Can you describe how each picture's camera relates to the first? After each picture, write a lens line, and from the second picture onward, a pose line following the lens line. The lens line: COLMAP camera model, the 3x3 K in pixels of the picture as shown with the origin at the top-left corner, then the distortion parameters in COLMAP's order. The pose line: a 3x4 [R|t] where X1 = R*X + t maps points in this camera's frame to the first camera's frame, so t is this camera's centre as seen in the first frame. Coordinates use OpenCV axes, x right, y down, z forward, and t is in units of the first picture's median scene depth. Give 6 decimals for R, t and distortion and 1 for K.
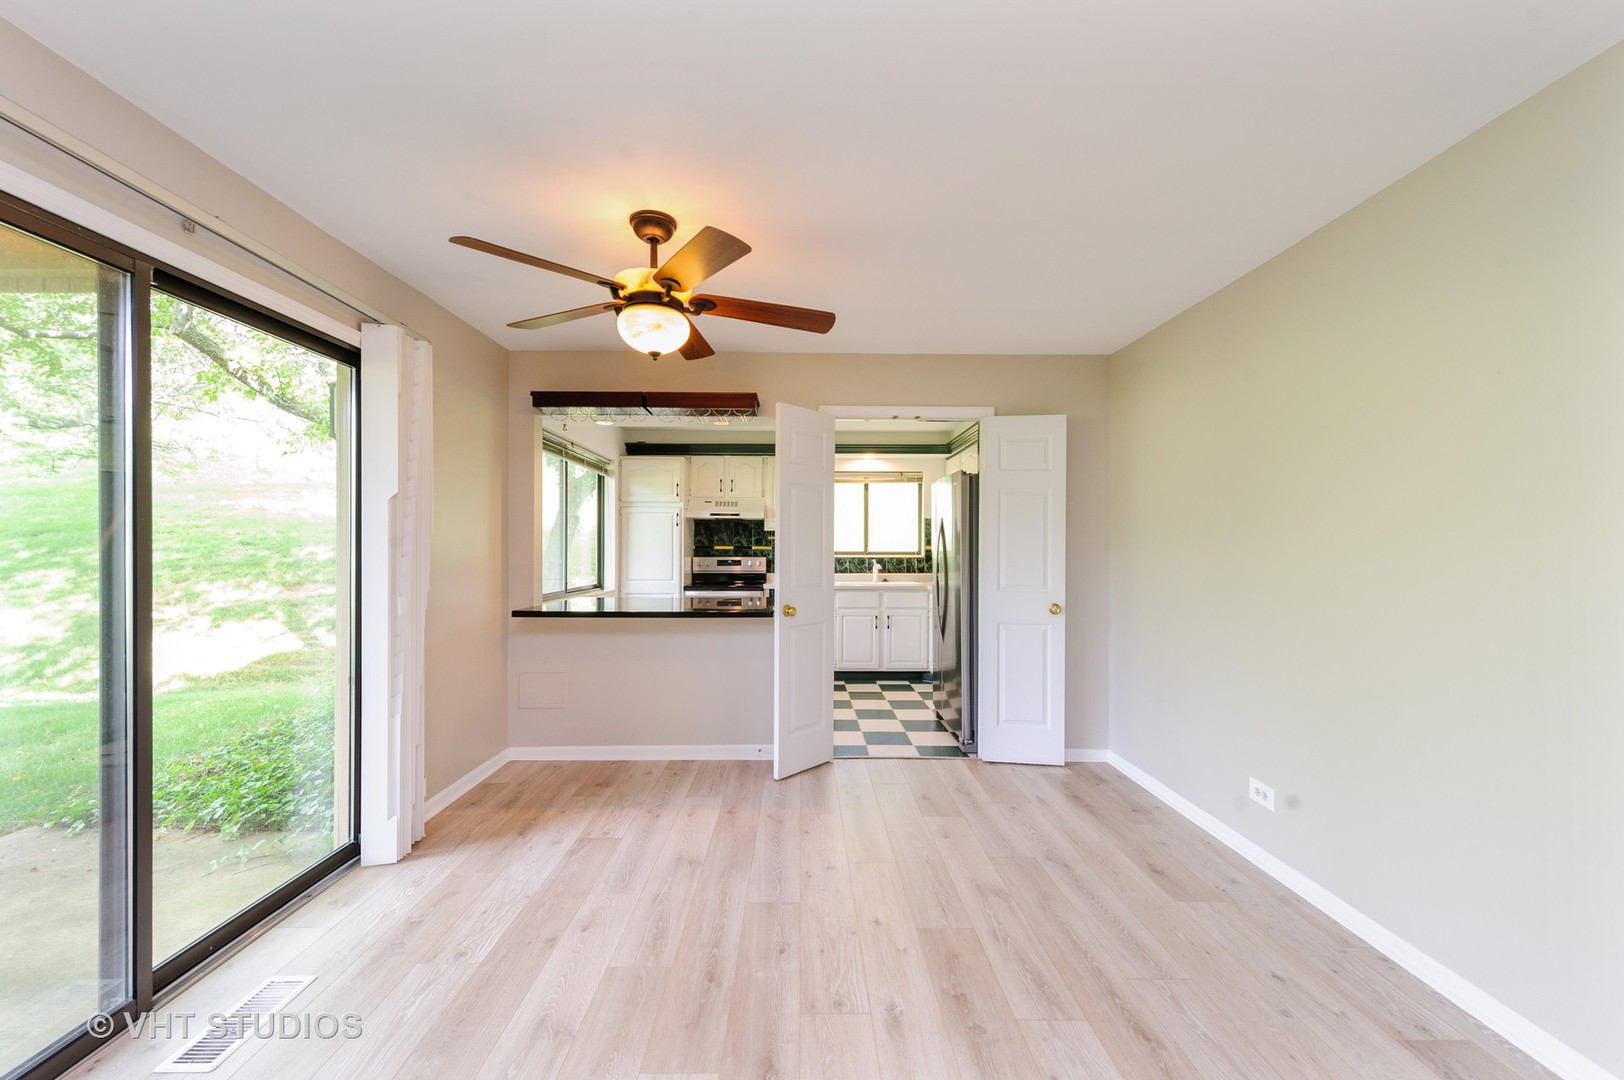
lens RADIAL K [[652.8, 0, 821.1], [0, 652.8, 548.2], [0, 0, 1]] dist [0.007885, 0.000083]
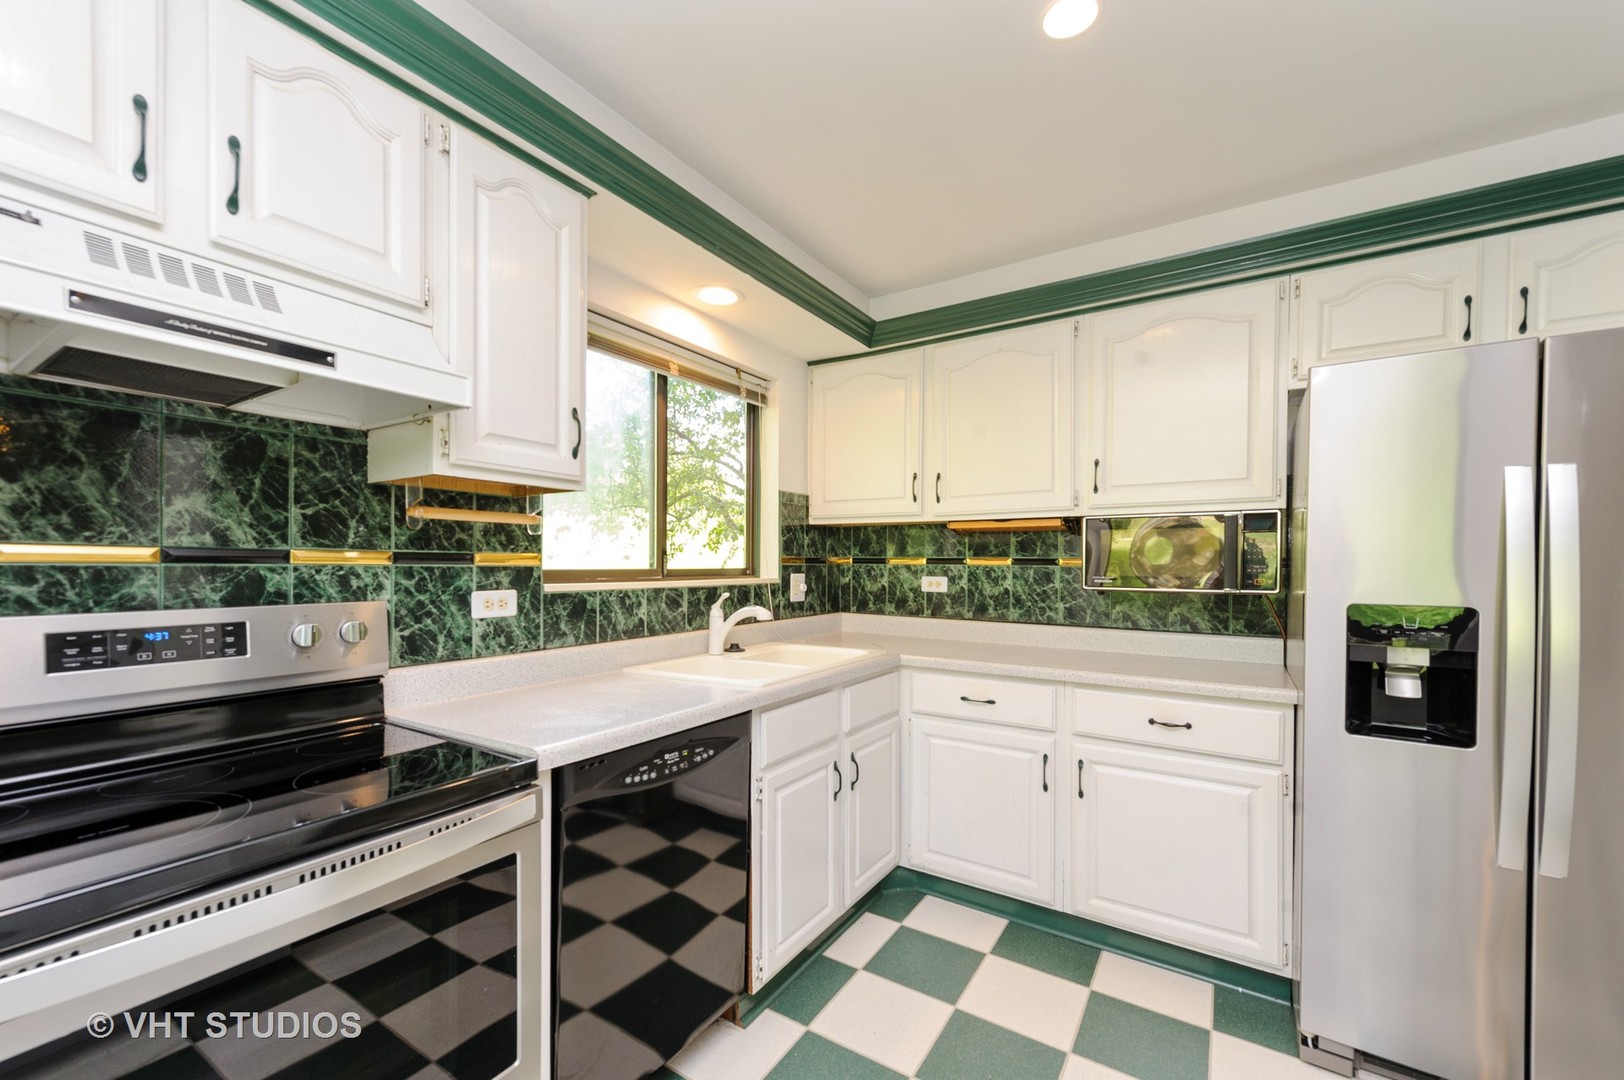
lens RADIAL K [[652.8, 0, 808.9], [0, 652.8, 565.5], [0, 0, 1]] dist [0.007885, 0.000083]
pose [[0.561072, -0.003118, 0.827761, -0.183622], [-0.003875, 0.999972, 0.006393, 0.000061], [-0.827758, -0.006794, 0.561044, 0.752336]]
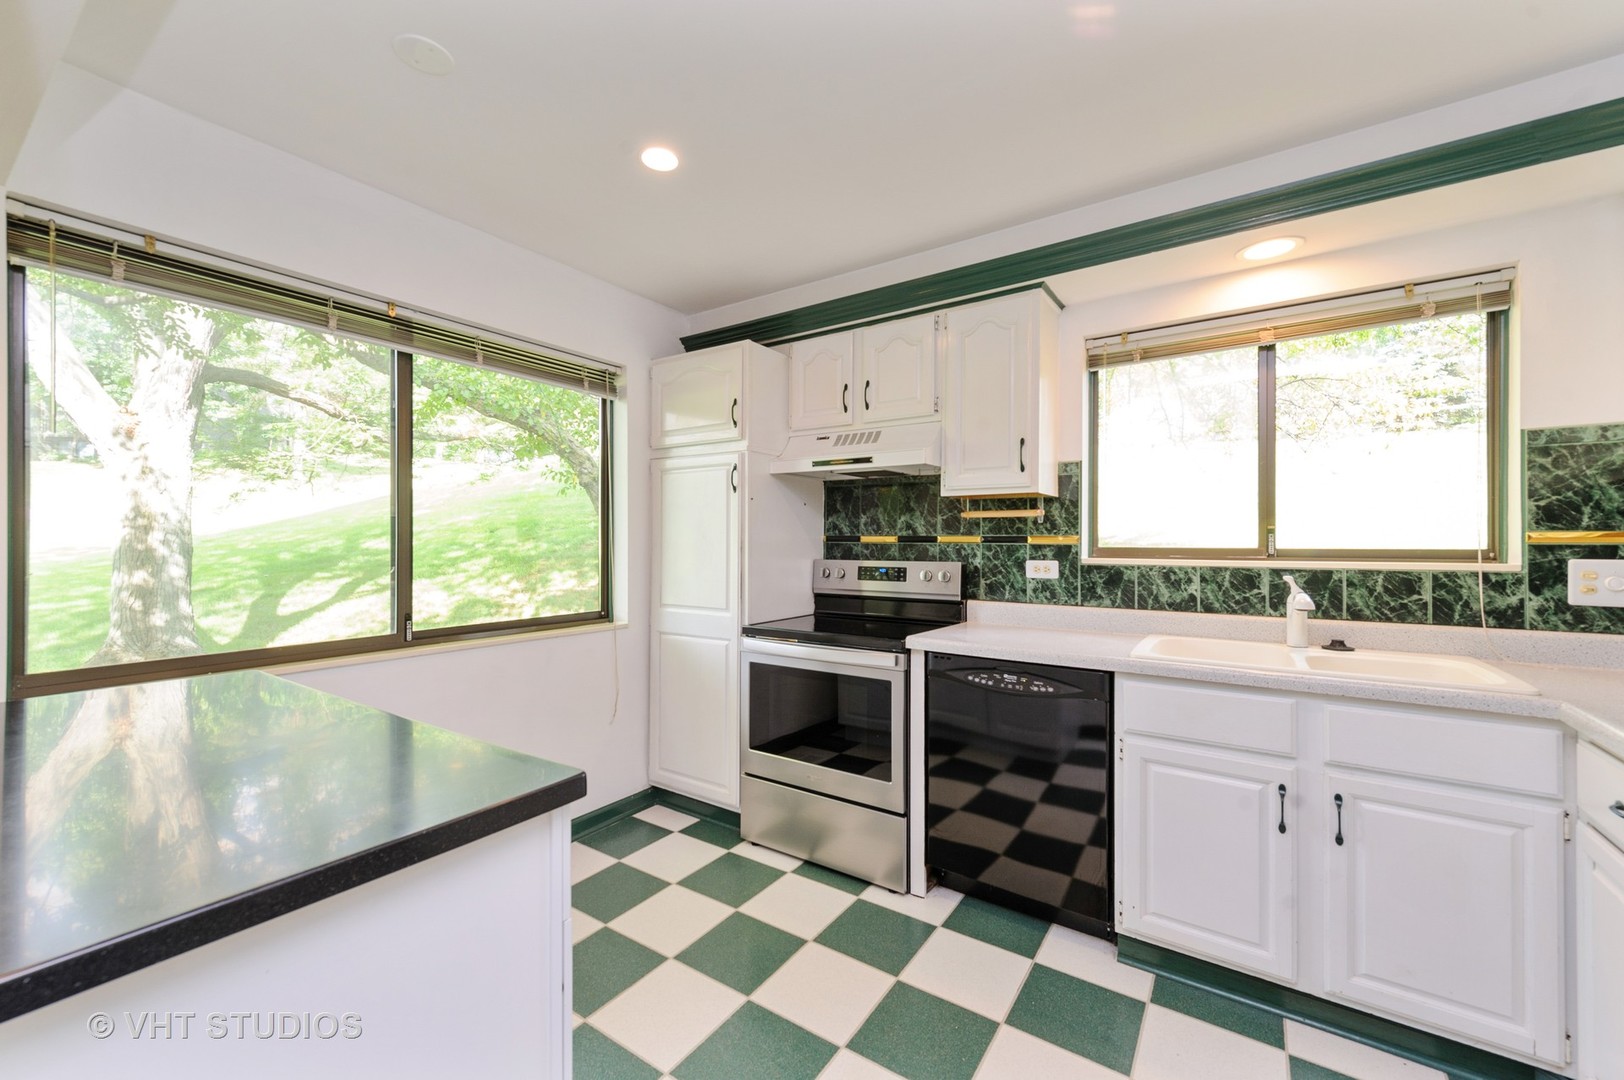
lens RADIAL K [[652.8, 0, 804.4], [0, 652.8, 535.4], [0, 0, 1]] dist [0.007885, 0.000083]
pose [[0.802222, -0.007960, -0.596973, 0.081643], [0.002549, 0.999948, -0.009908, 0.000551], [0.597020, 0.006427, 0.802200, 0.601998]]
